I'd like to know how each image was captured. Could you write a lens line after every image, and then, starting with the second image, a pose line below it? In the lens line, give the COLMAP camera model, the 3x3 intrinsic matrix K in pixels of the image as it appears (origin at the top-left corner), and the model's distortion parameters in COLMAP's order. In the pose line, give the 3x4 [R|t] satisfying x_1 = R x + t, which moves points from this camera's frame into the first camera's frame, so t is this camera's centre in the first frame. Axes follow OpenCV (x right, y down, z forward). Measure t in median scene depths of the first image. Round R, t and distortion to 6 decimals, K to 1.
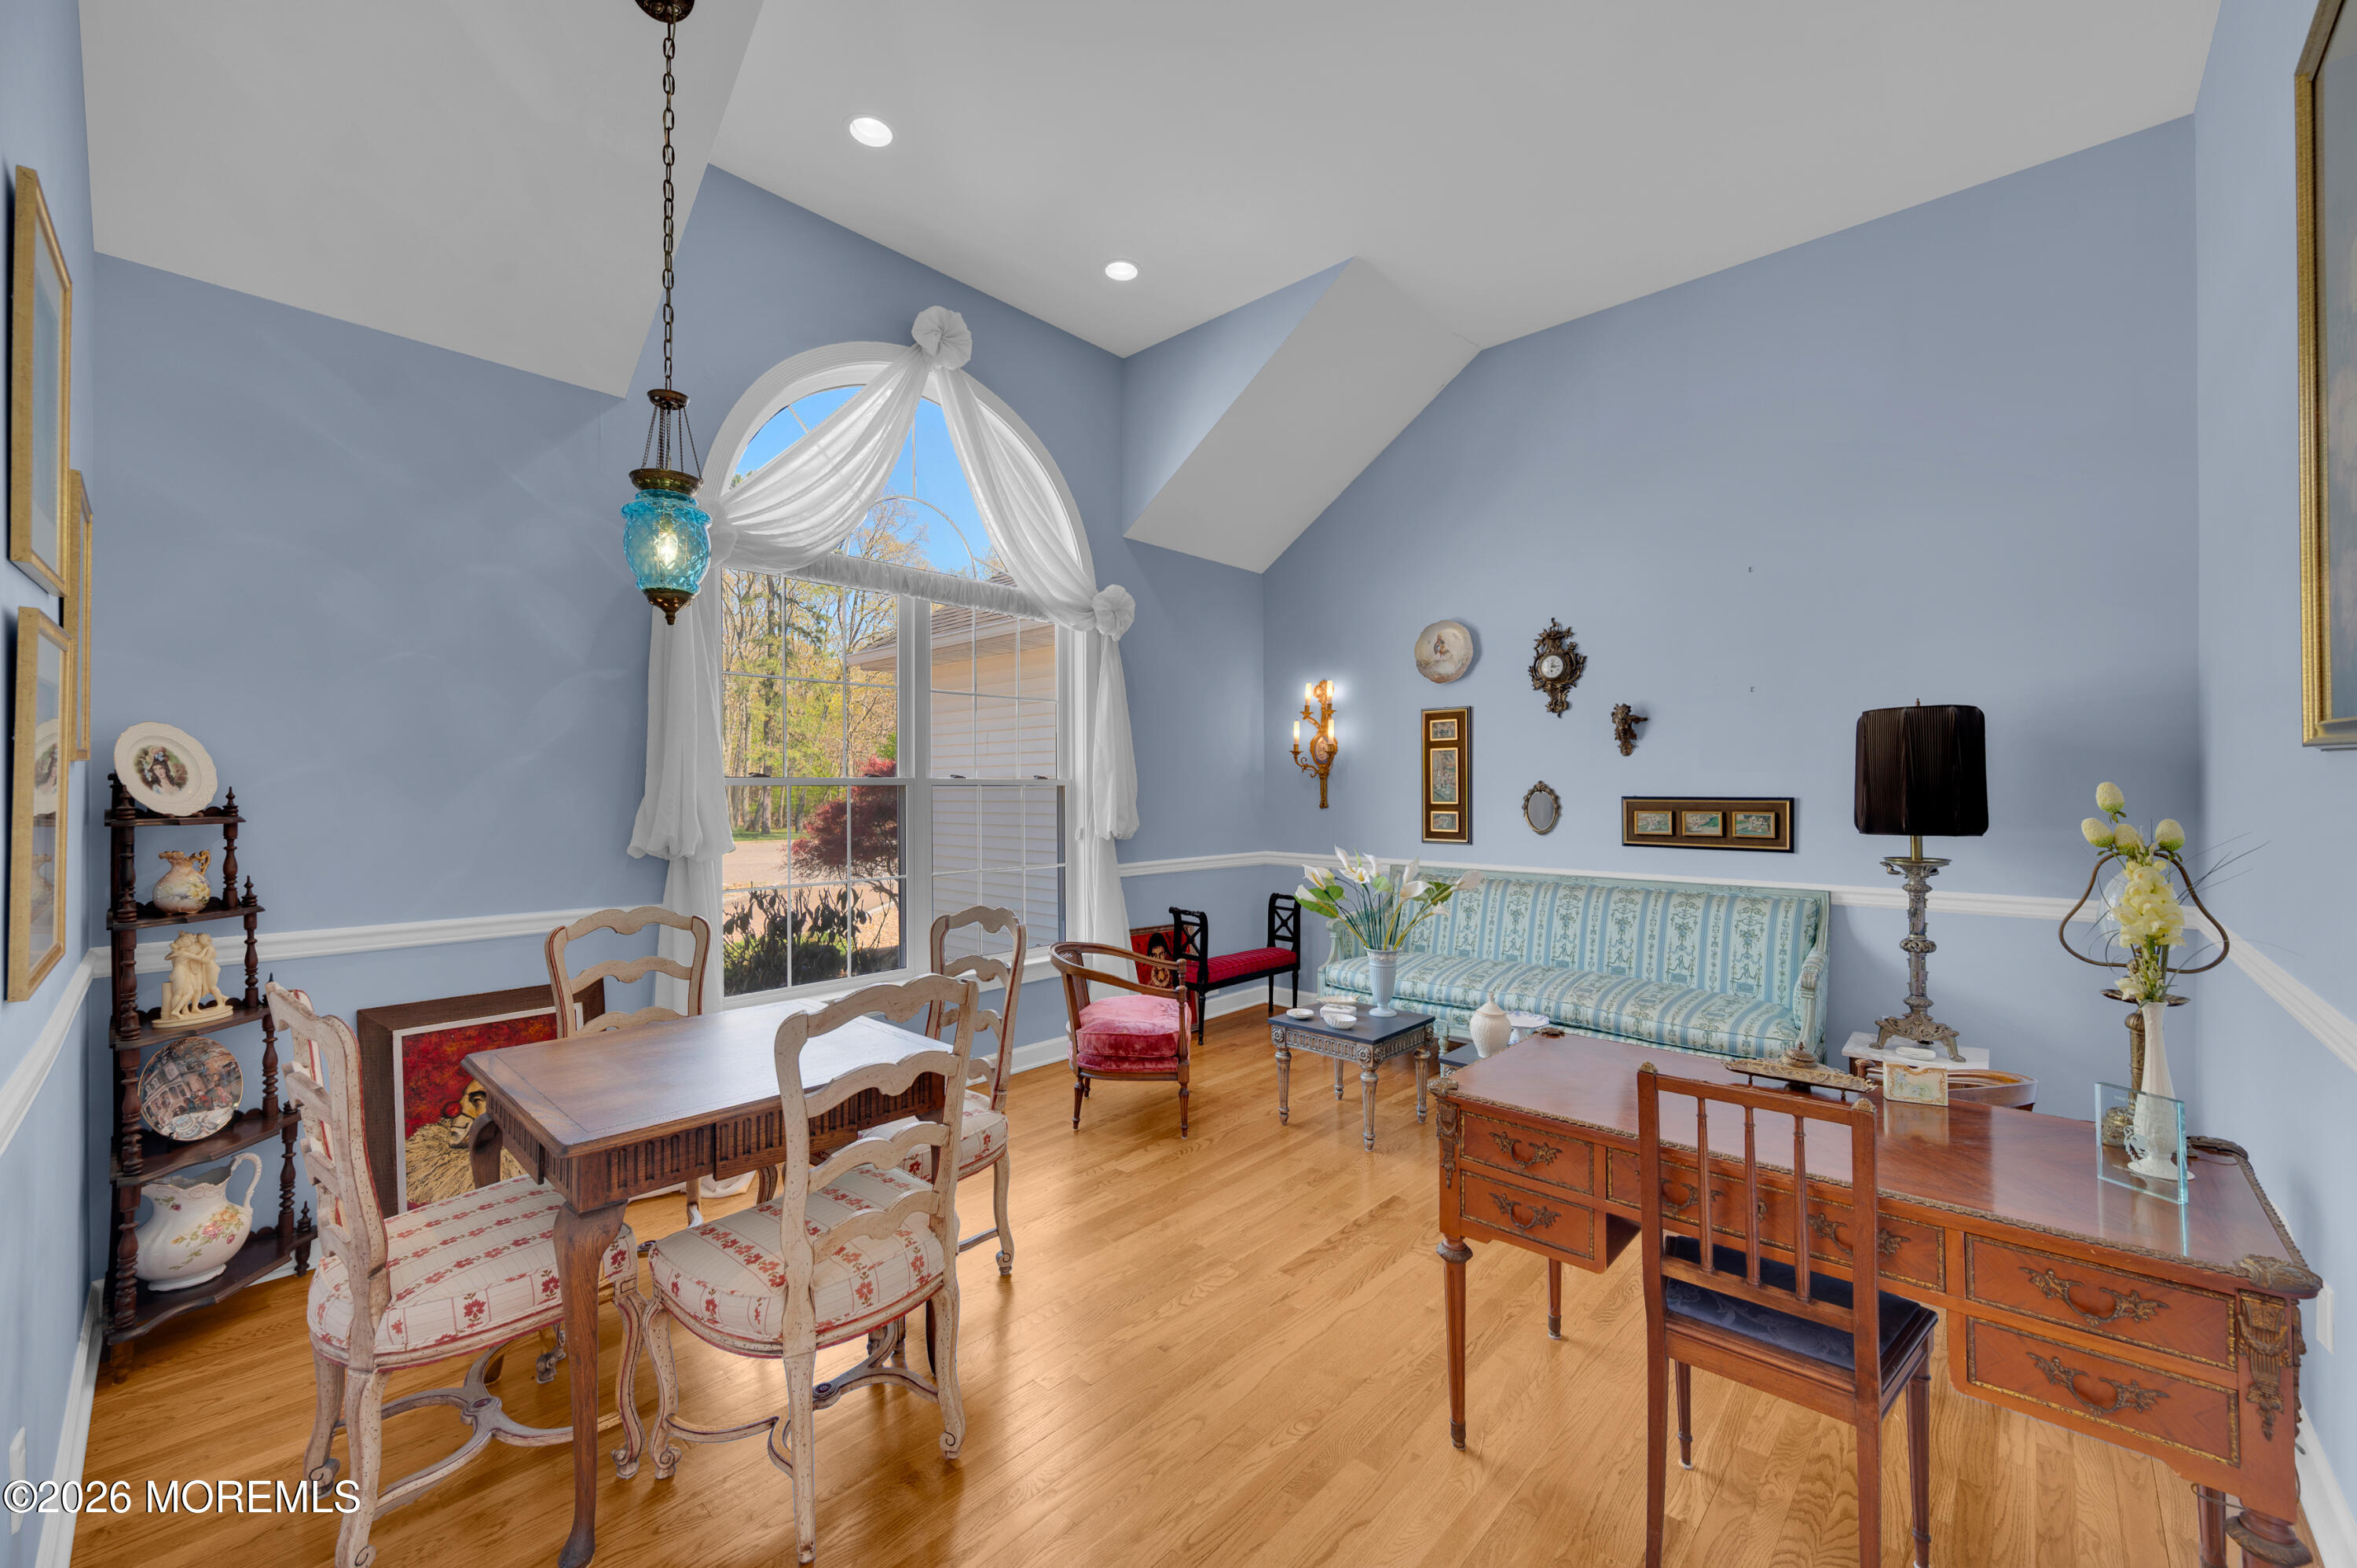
lens RADIAL K [[931.3, 0, 1181.2], [0, 931.3, 793.5], [0, 0, 1]] dist [0.003254, 0.000514]
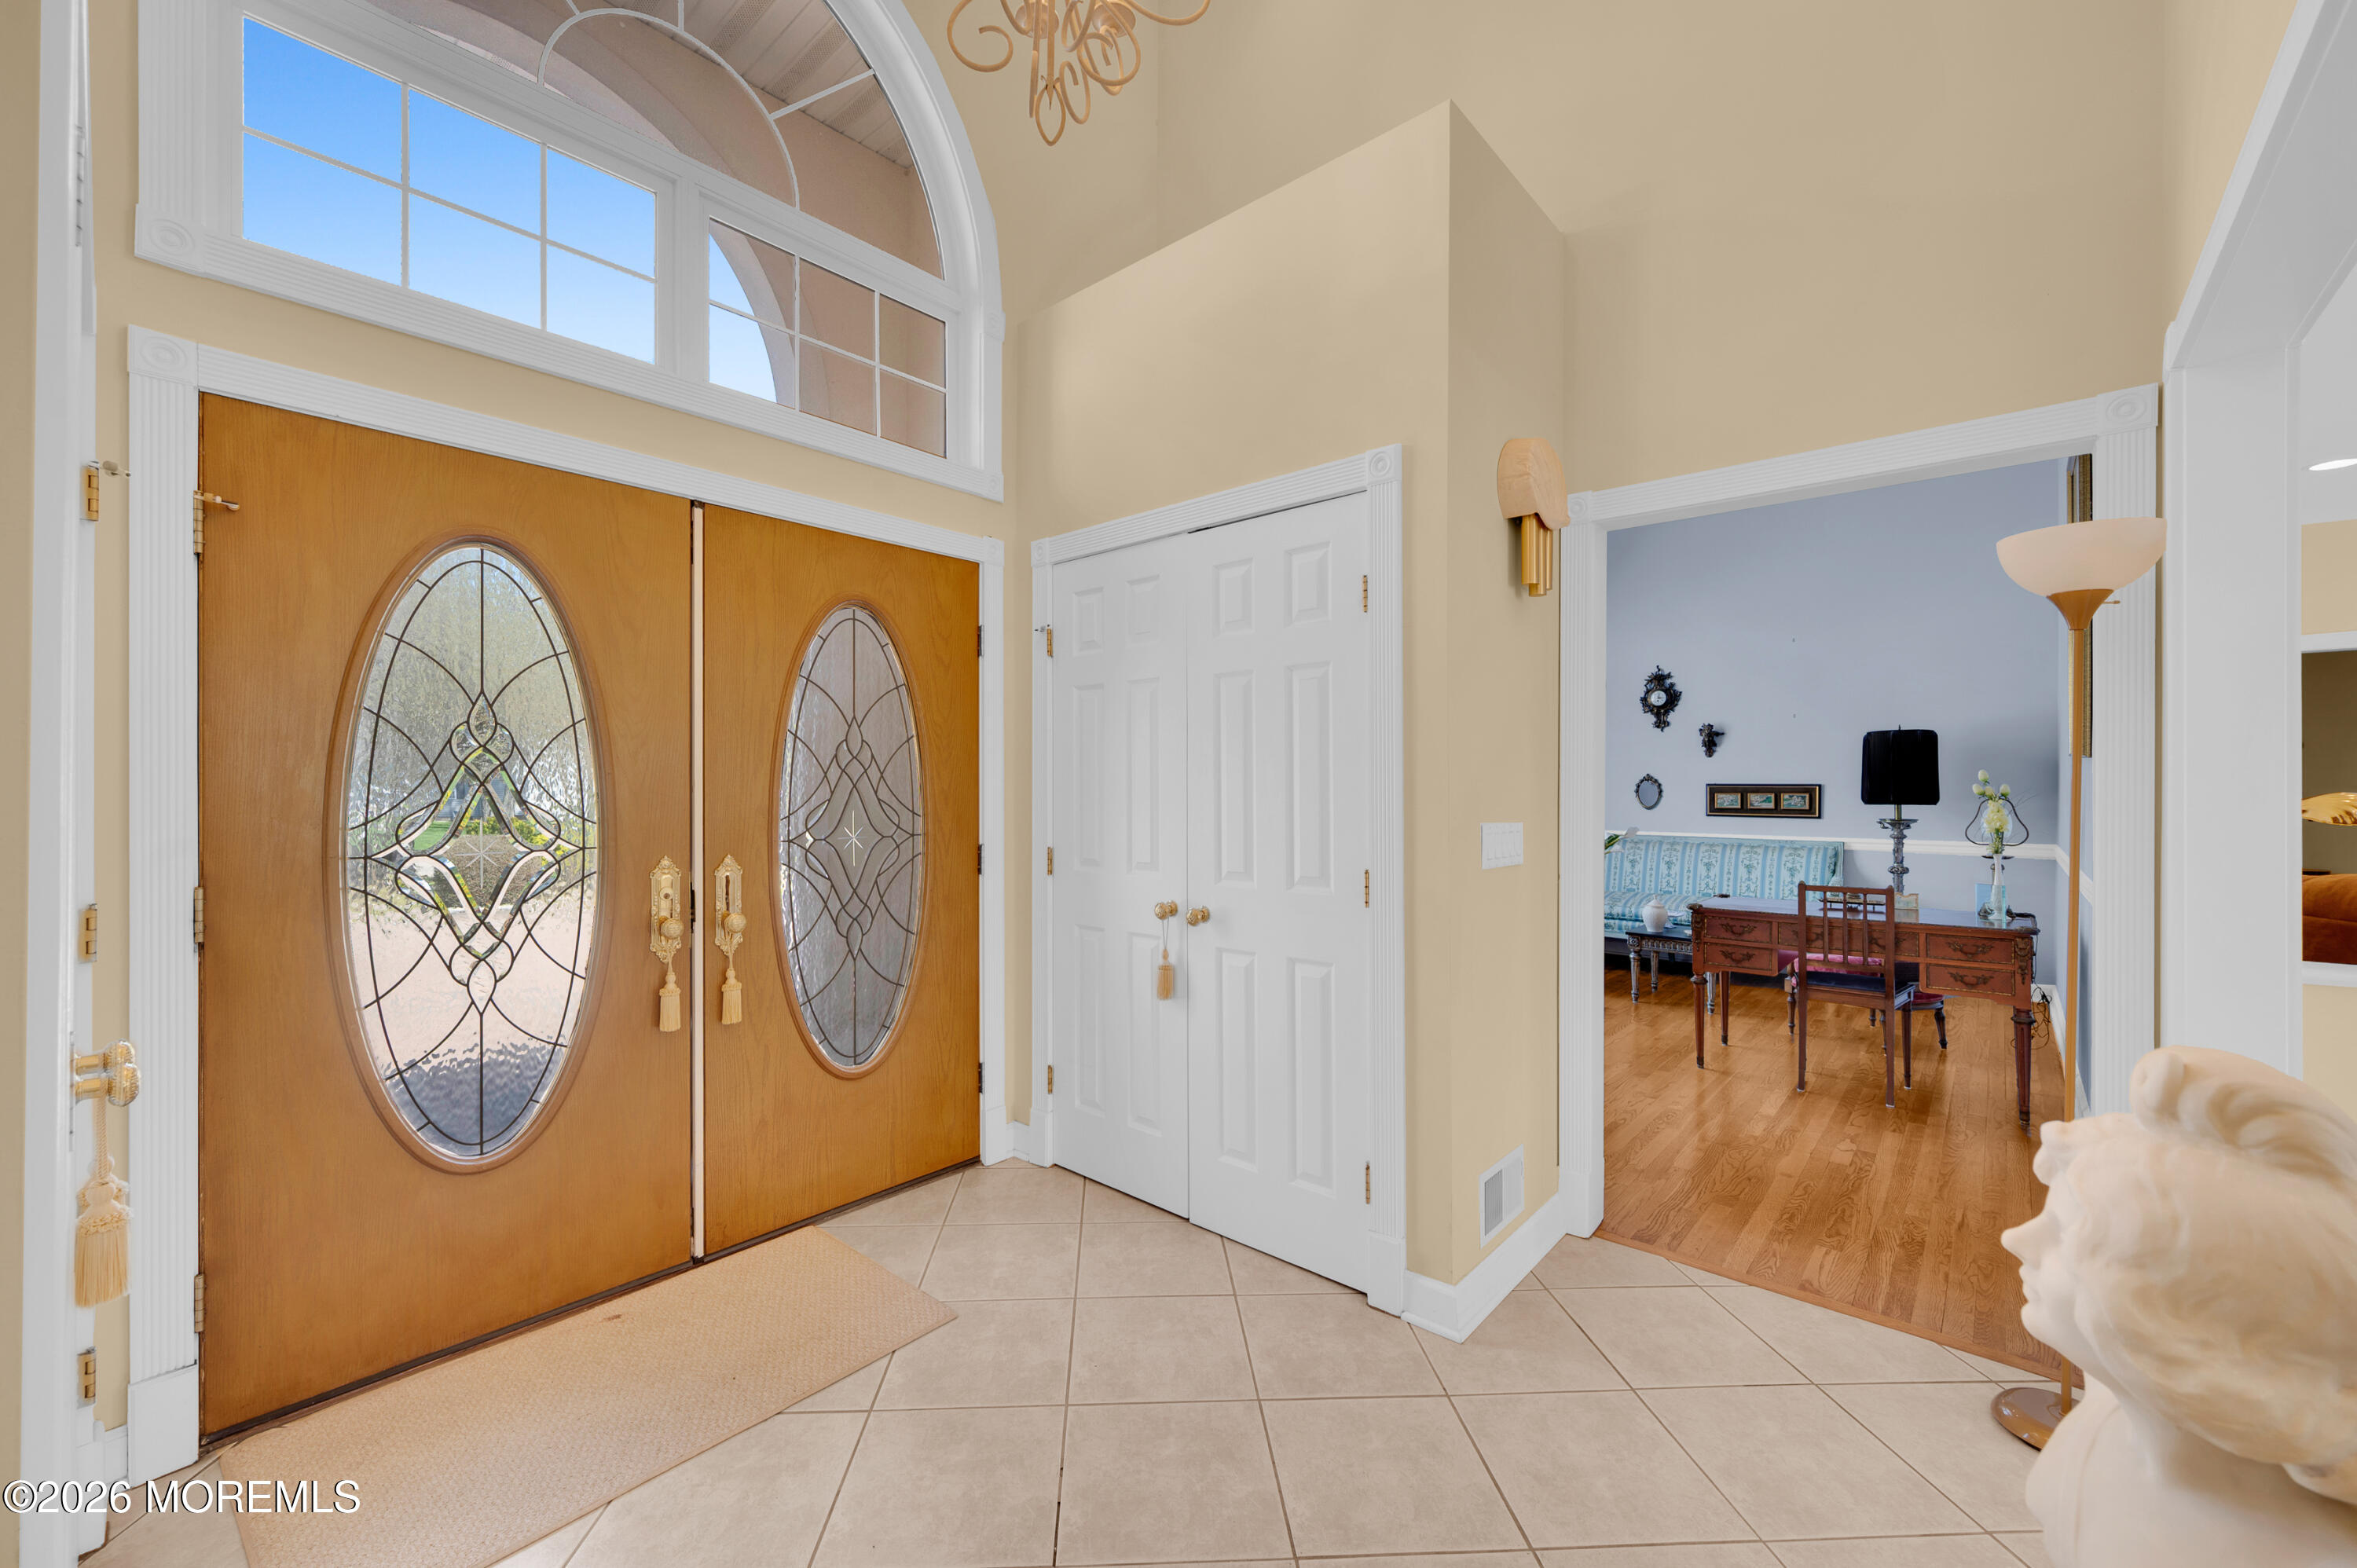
lens RADIAL K [[931.3, 0, 1177.2], [0, 931.3, 787.9], [0, 0, 1]] dist [0.003254, 0.000514]
pose [[0.999744, 0.003993, 0.022271, -0.470960], [-0.003886, 0.999981, -0.004844, 0.022515], [-0.022290, 0.004756, 0.999740, -0.561192]]
